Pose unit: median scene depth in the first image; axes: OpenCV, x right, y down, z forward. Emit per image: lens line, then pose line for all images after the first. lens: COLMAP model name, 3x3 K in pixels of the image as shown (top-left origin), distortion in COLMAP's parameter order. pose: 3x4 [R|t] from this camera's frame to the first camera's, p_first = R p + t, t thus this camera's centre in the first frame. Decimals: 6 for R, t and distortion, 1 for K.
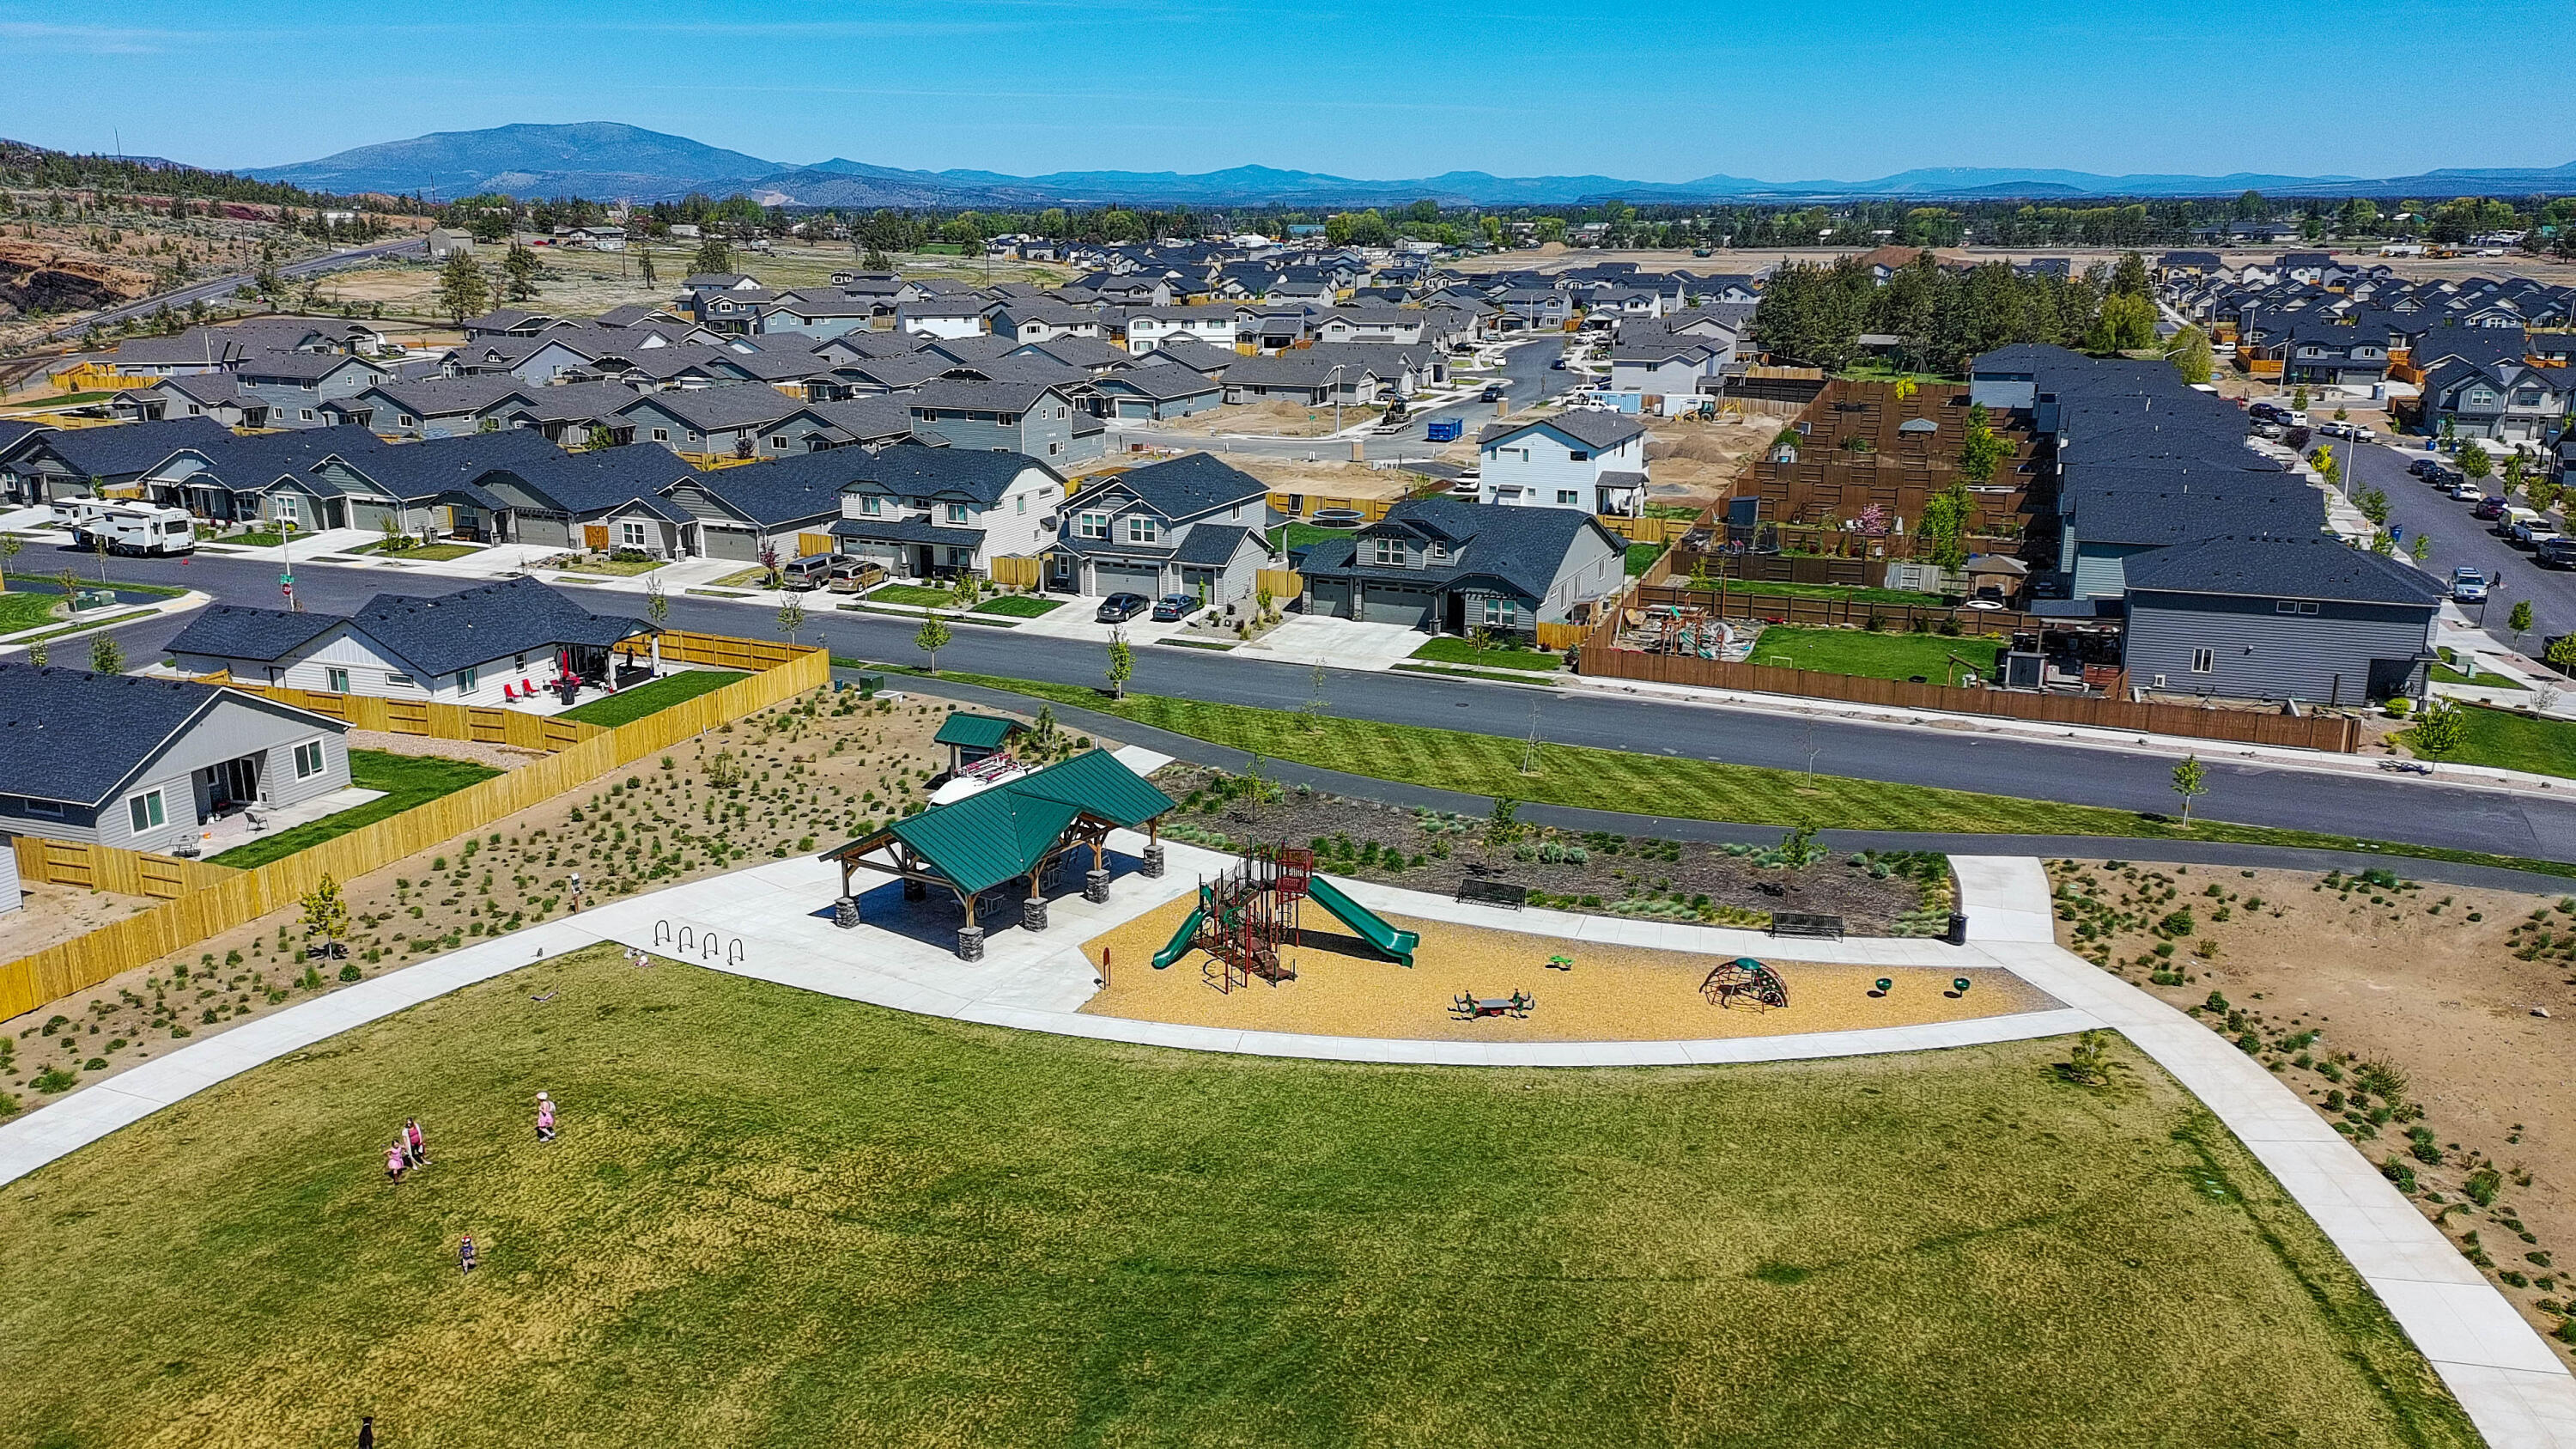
lens RADIAL K [[1960.5, 0, 1290.0], [0, 1960.5, 726.9], [0, 0, 1]] dist [0.084756, -0.092141]
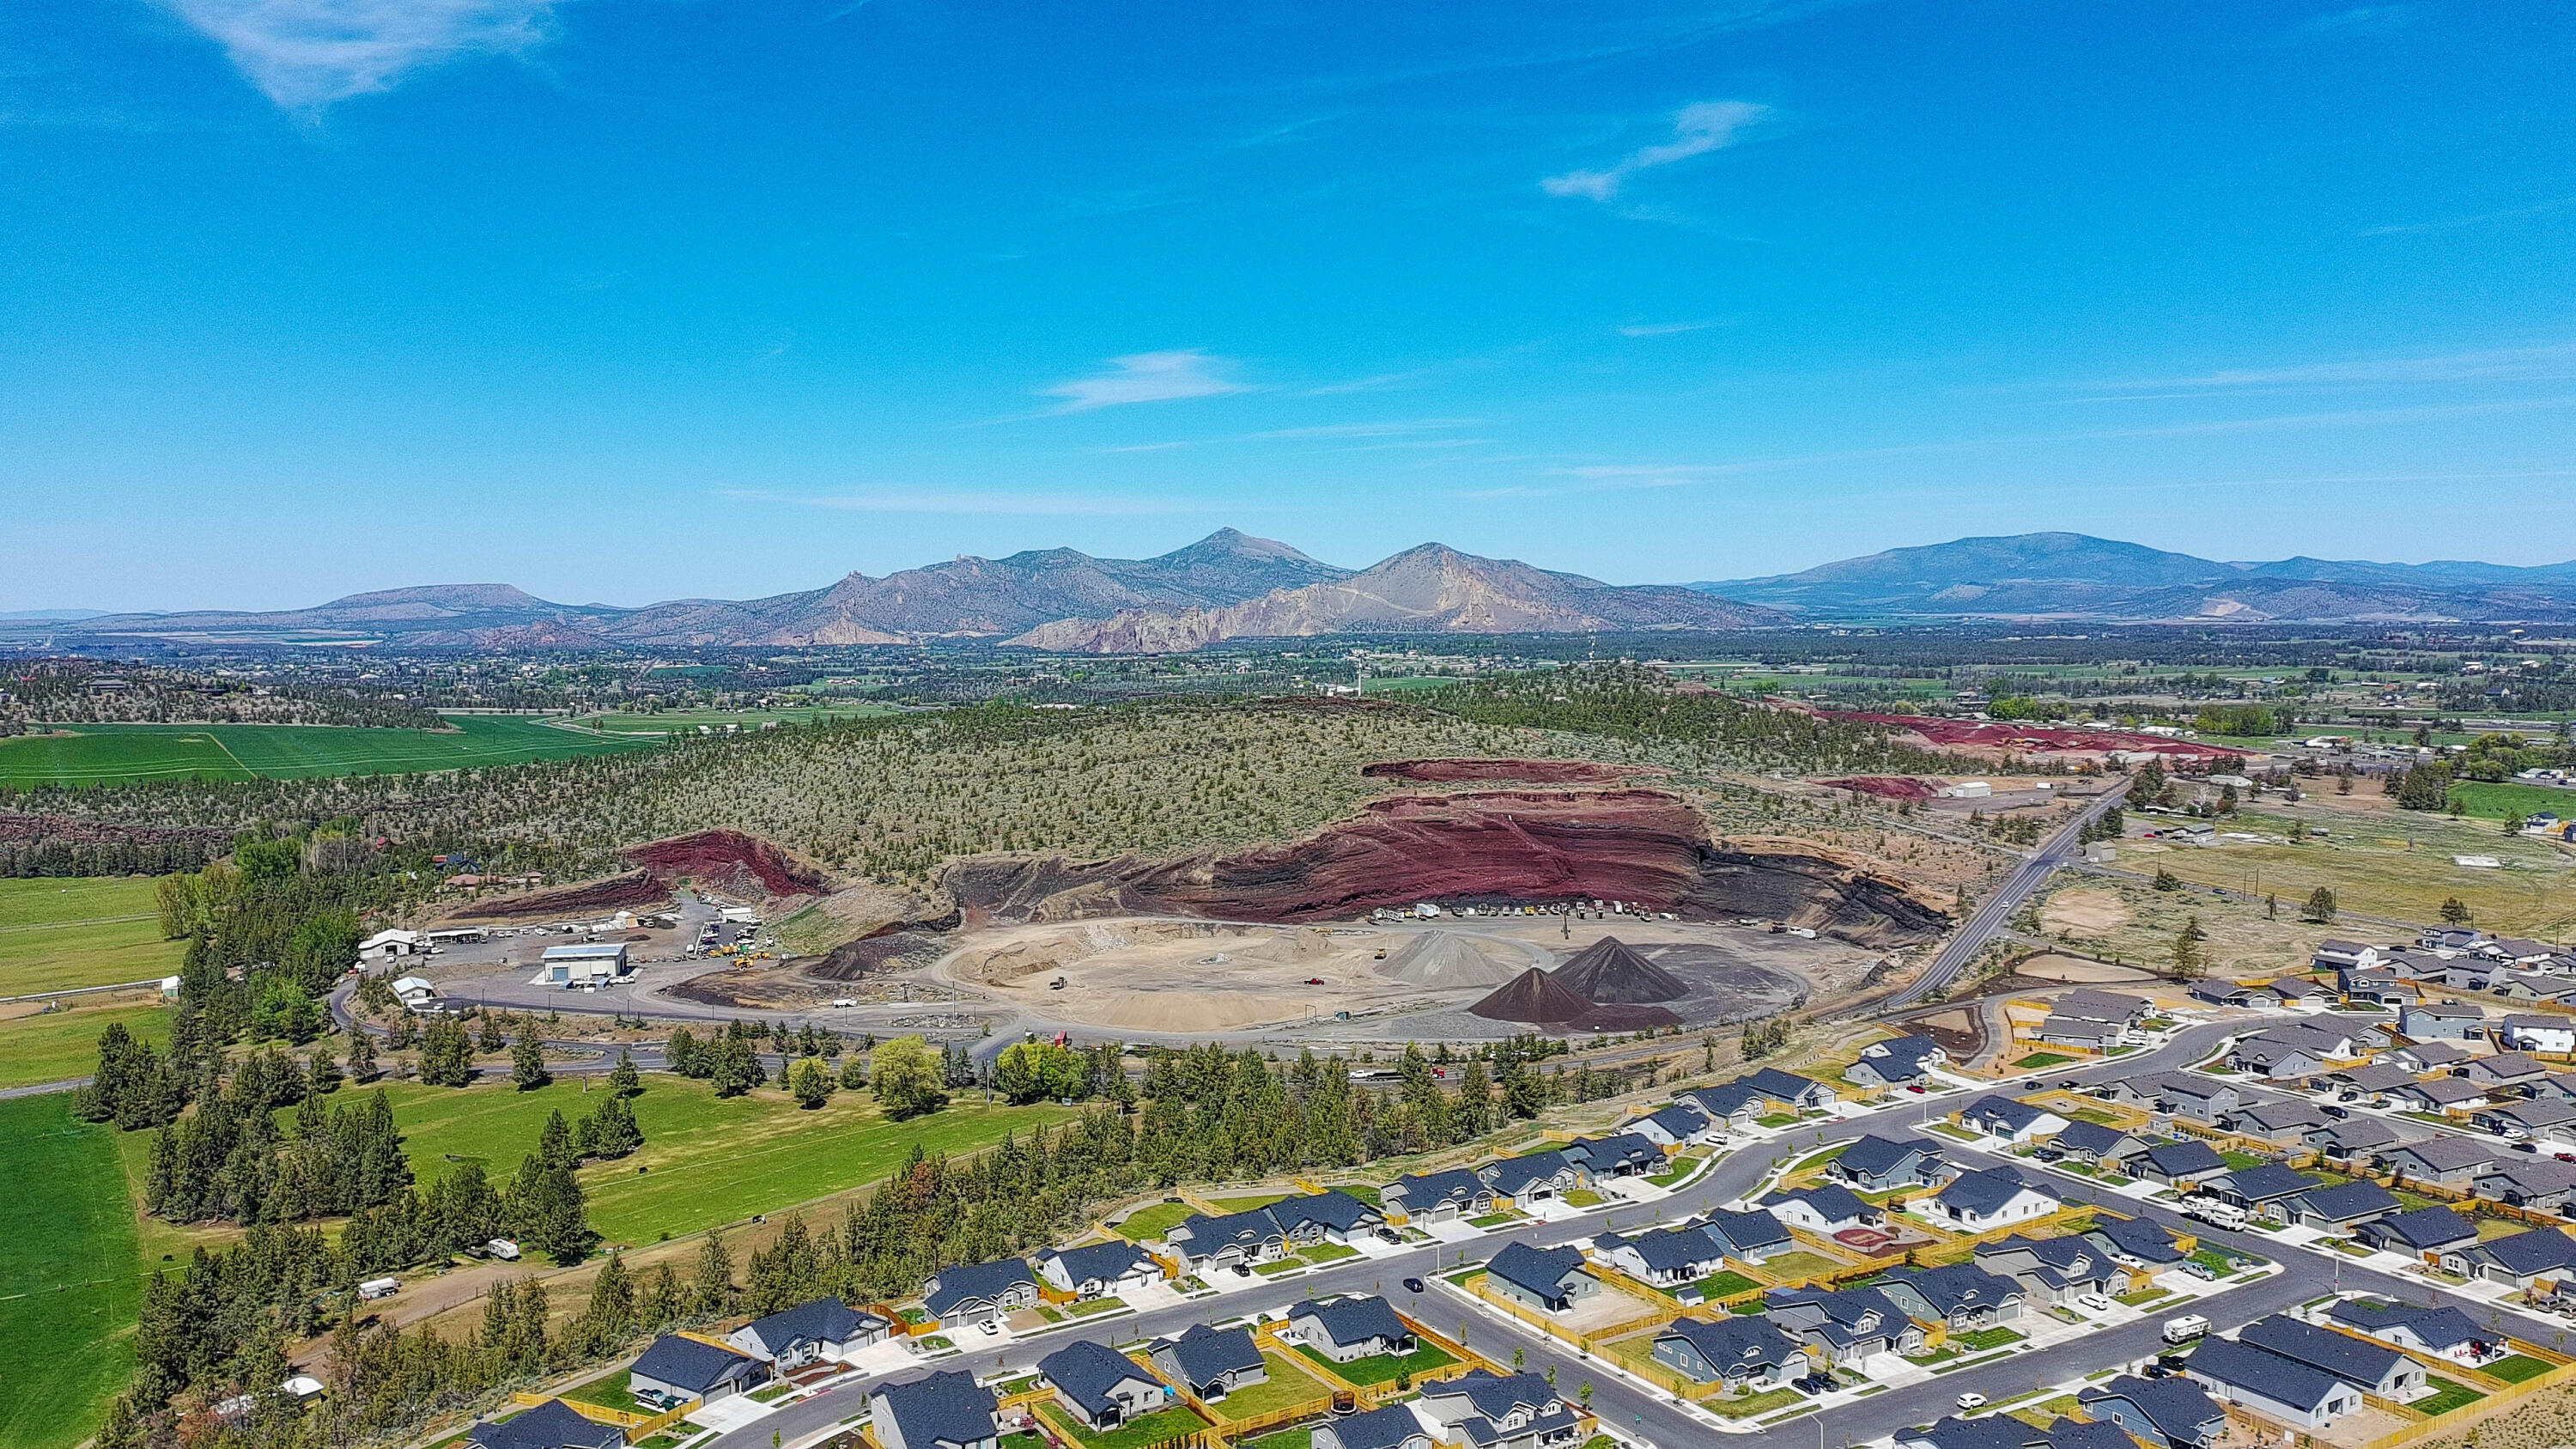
lens RADIAL K [[1960.5, 0, 1290.0], [0, 1960.5, 726.9], [0, 0, 1]] dist [0.084756, -0.092141]
pose [[0.775773, 0.034254, -0.630082, 0.078890], [-0.155068, 0.978254, -0.137741, -0.199188], [0.611662, 0.204561, 0.764215, -1.994228]]
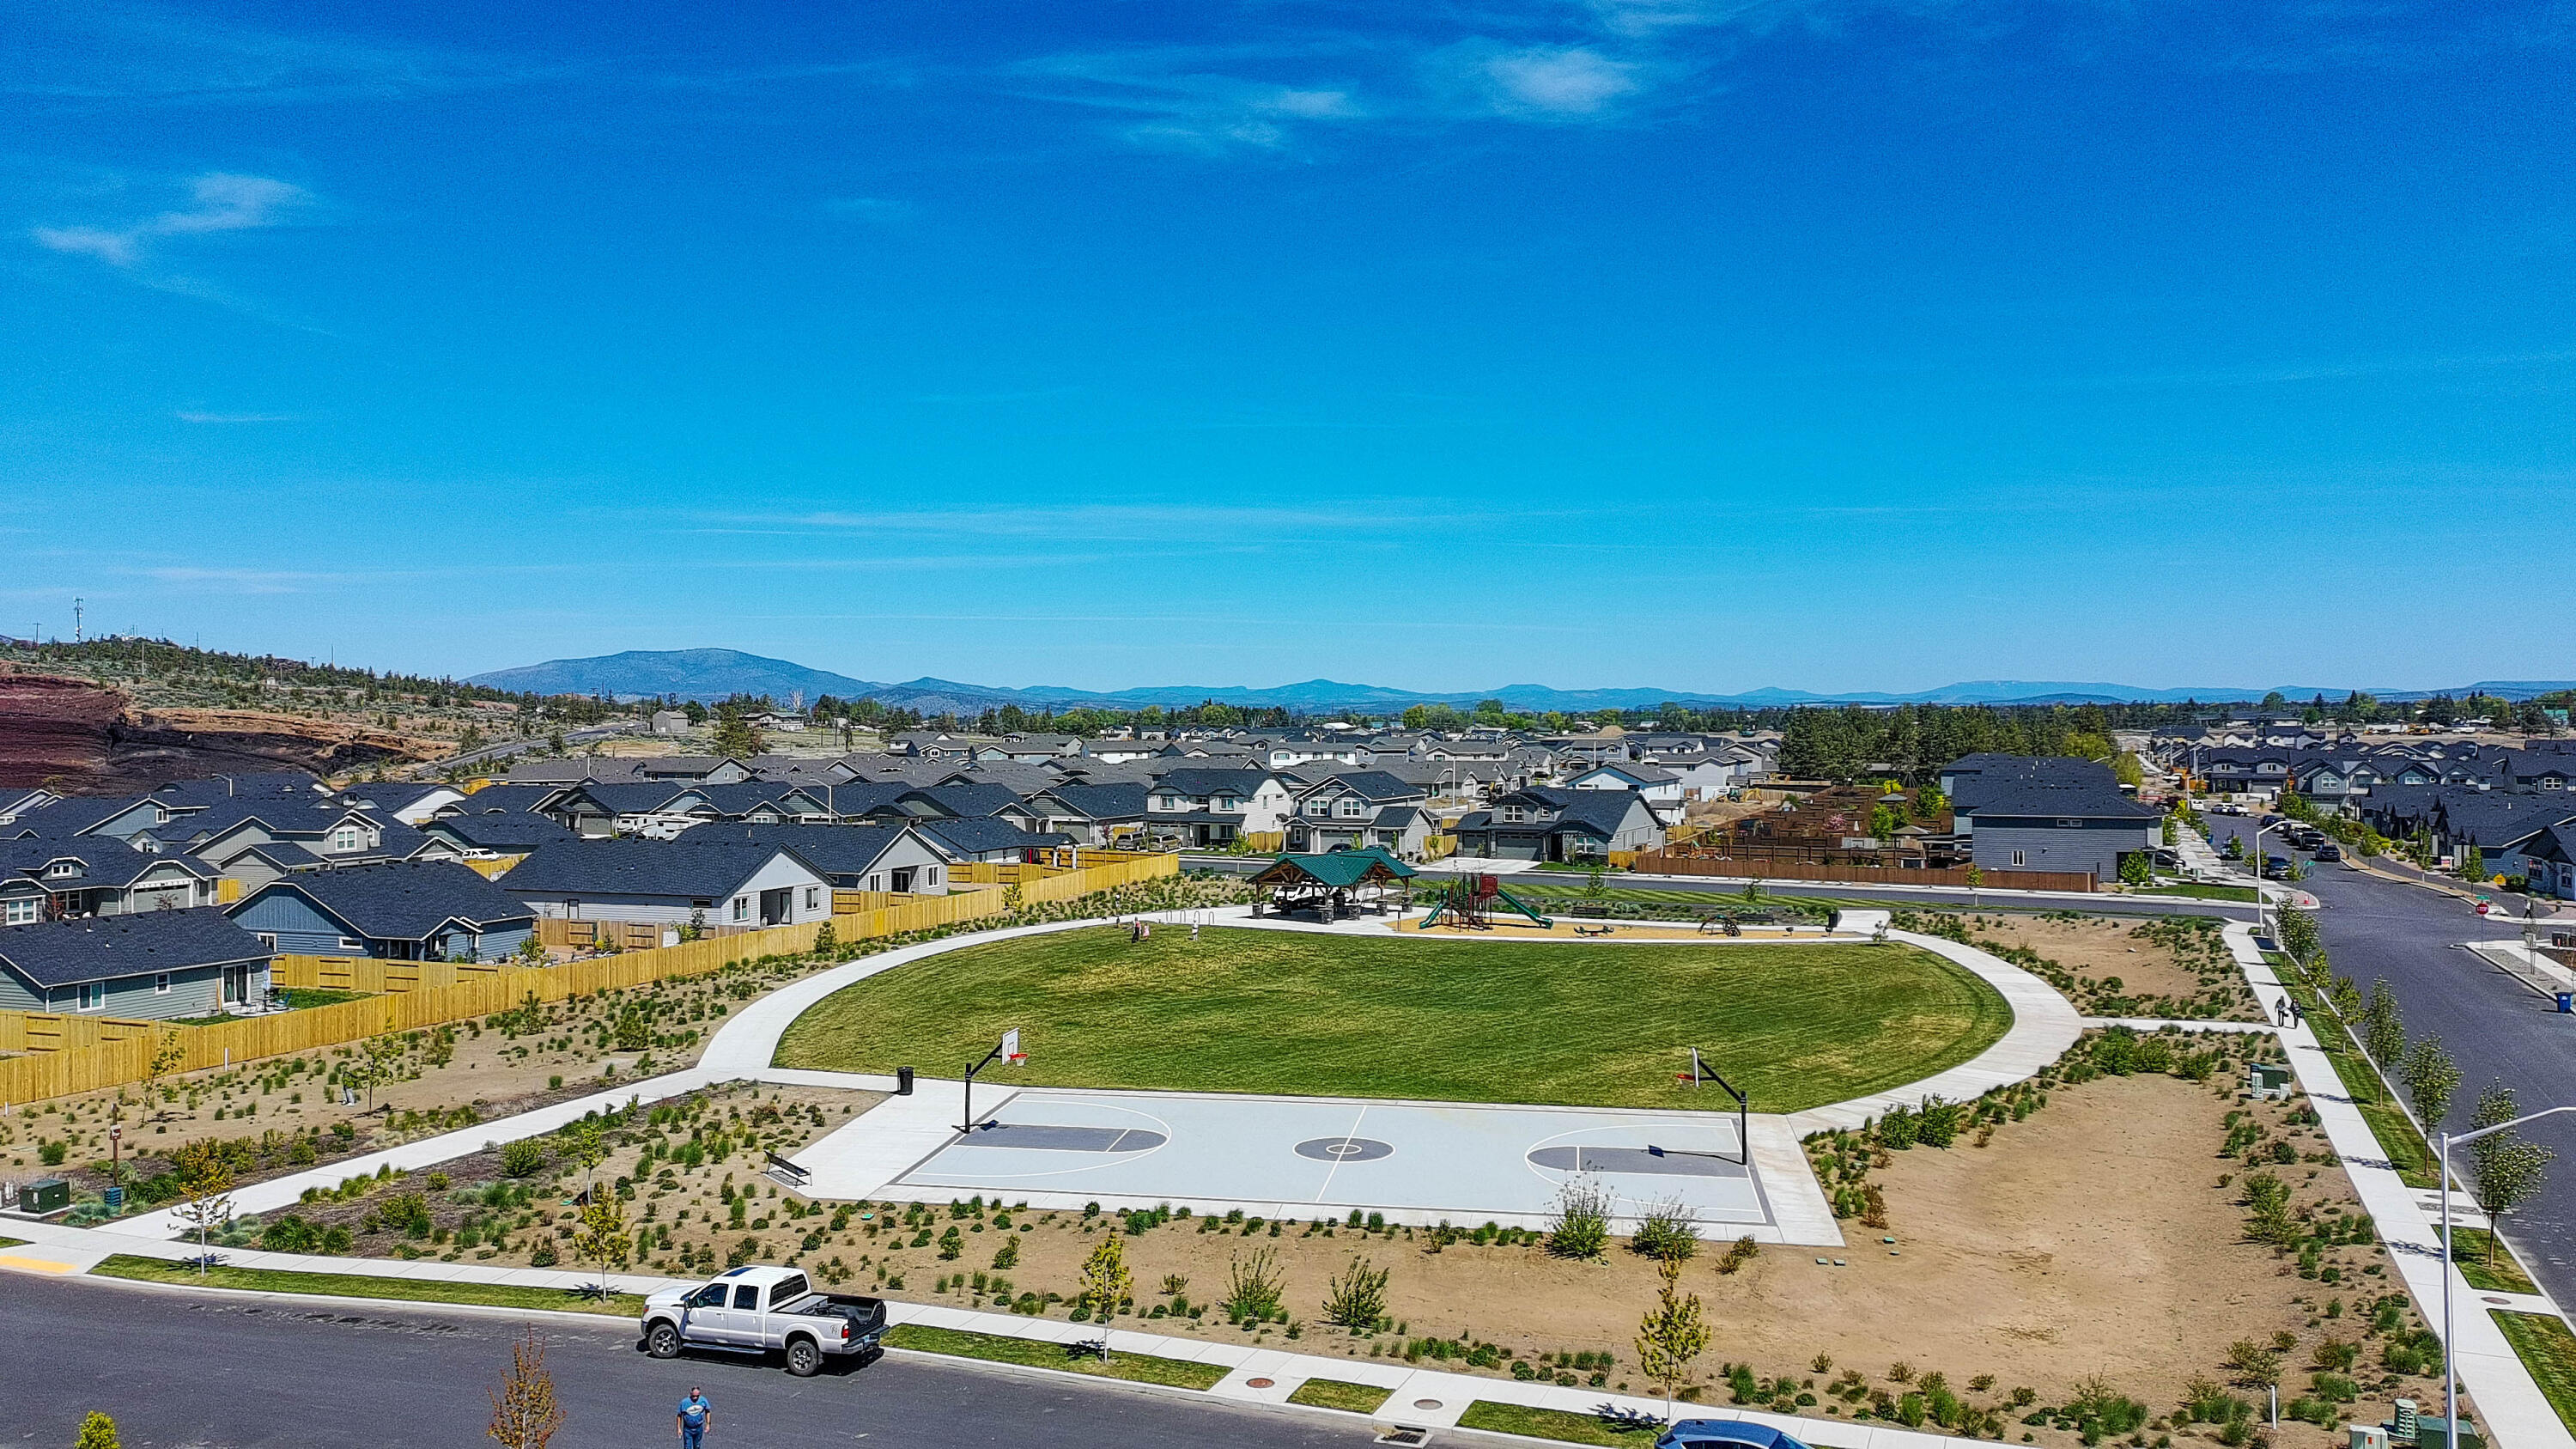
lens RADIAL K [[1960.5, 0, 1290.0], [0, 1960.5, 726.9], [0, 0, 1]] dist [0.084756, -0.092141]
pose [[0.999426, -0.005915, -0.033342, -0.070899], [-0.002641, 0.968010, -0.250899, 0.225579], [0.033760, 0.250844, 0.967439, -0.516154]]
